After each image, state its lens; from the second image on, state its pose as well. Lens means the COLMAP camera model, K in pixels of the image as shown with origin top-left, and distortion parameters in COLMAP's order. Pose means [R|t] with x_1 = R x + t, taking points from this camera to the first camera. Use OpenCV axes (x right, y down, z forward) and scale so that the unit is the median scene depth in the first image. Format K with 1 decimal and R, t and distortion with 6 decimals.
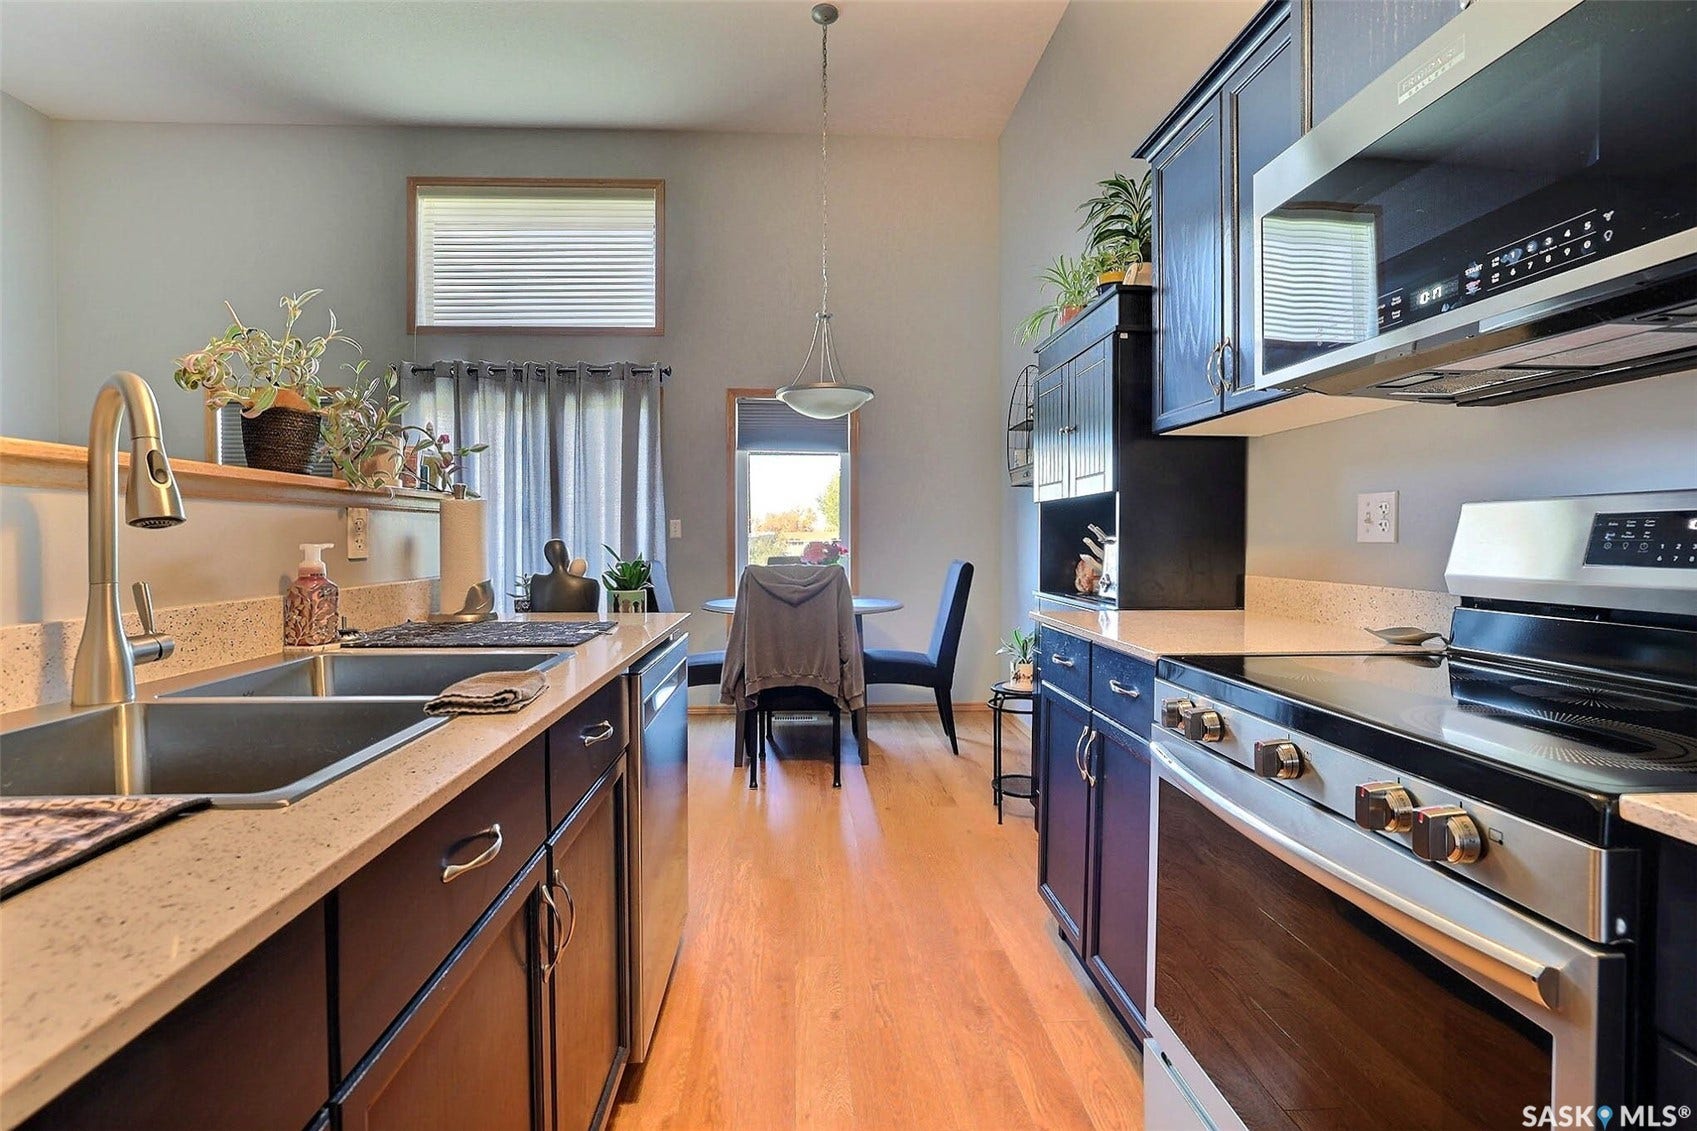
lens RADIAL K [[750.1, 0, 821.0], [0, 750.1, 551.9], [0, 0, 1]] dist [-0.045173, 0.015410]
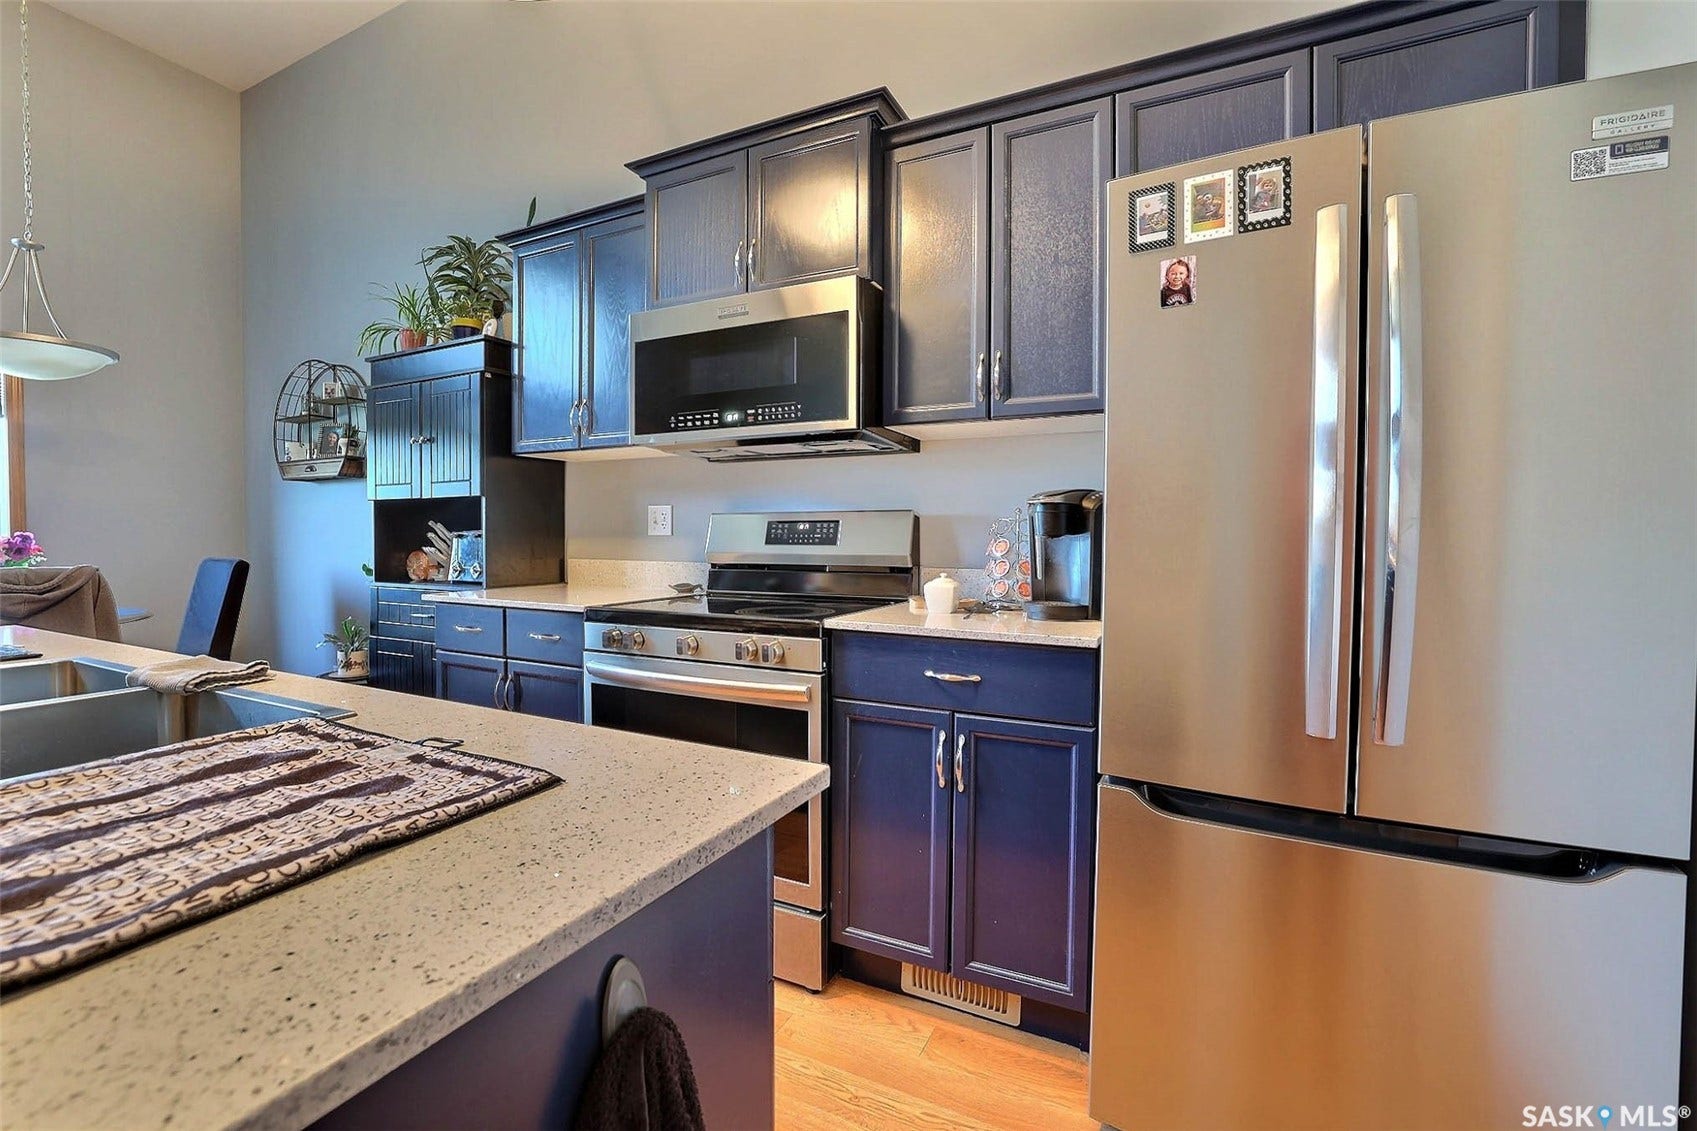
lens RADIAL K [[750.1, 0, 821.0], [0, 750.1, 551.9], [0, 0, 1]] dist [-0.045173, 0.015410]
pose [[0.503398, -0.020299, 0.863816, -0.414829], [0.015674, 0.999774, 0.014359, 0.004936], [-0.863913, 0.006311, 0.503602, -0.140173]]
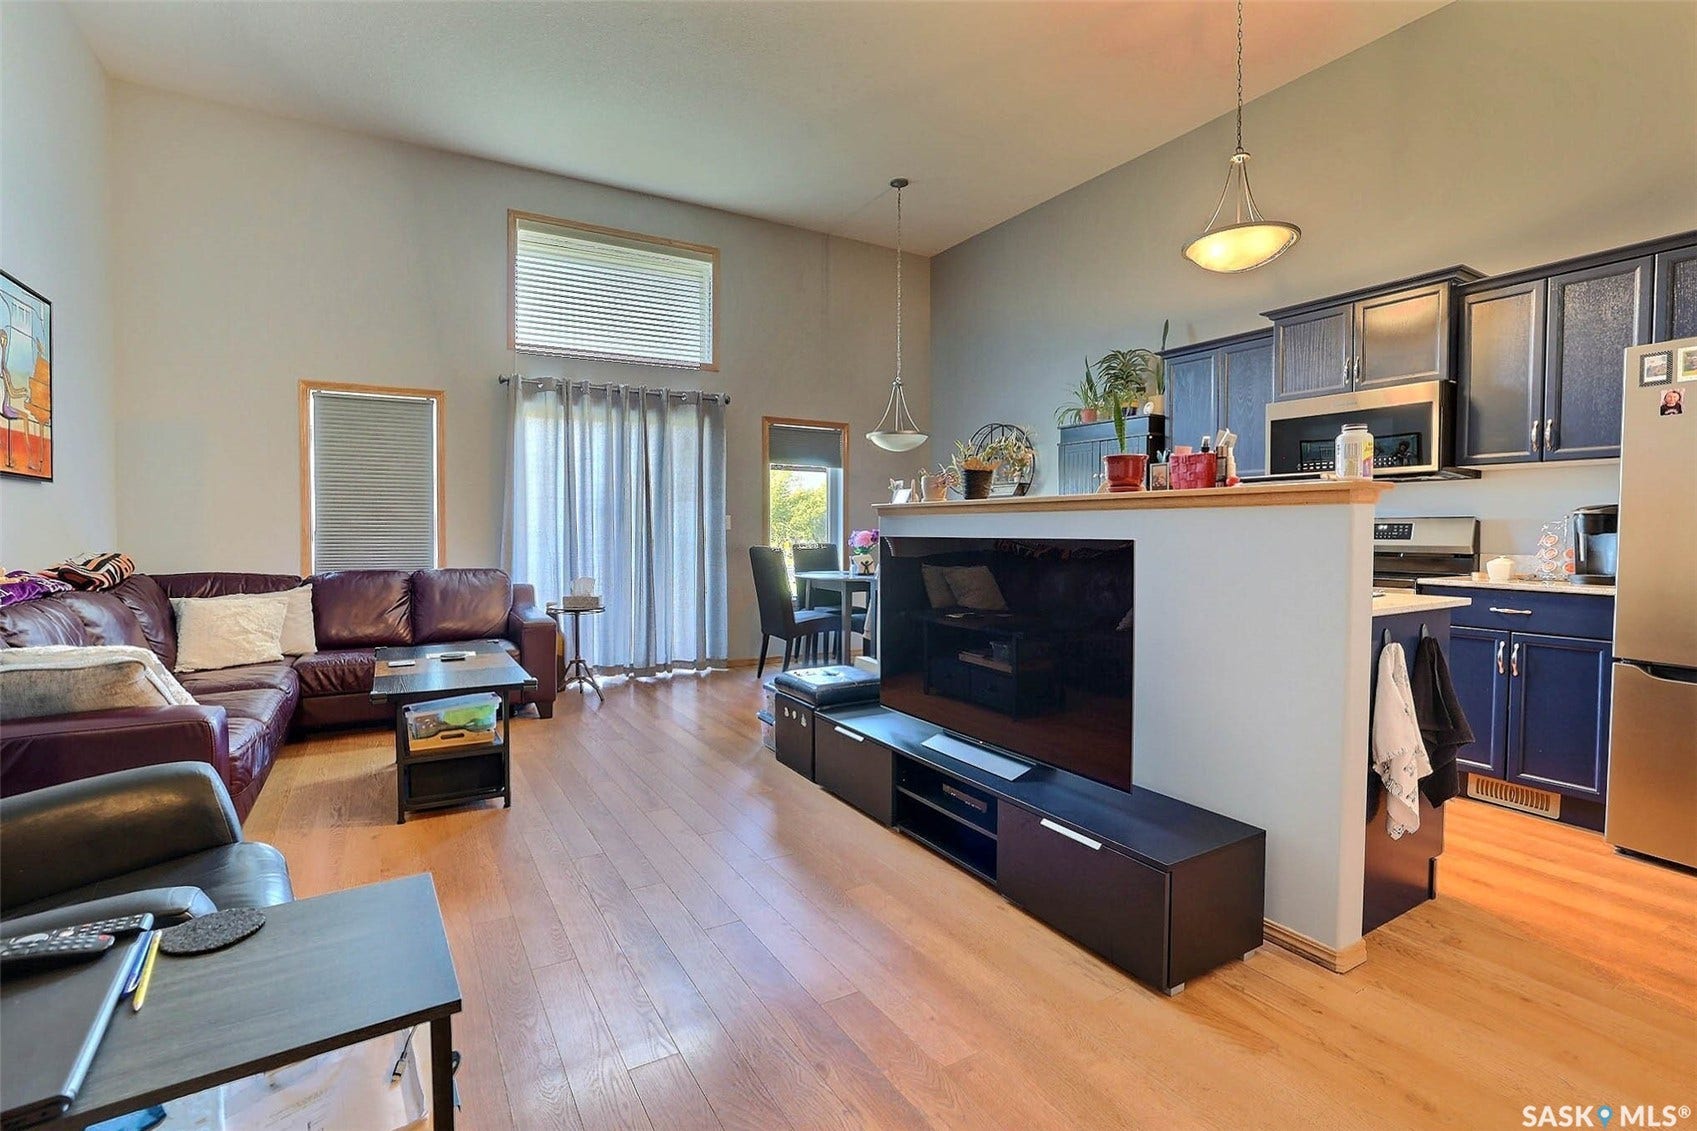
lens RADIAL K [[750.1, 0, 821.0], [0, 750.1, 551.9], [0, 0, 1]] dist [-0.045173, 0.015410]
pose [[0.889912, -0.011521, 0.455987, -1.425893], [0.007512, 0.999916, 0.010603, 0.011682], [-0.456071, -0.006010, 0.889923, -0.483849]]
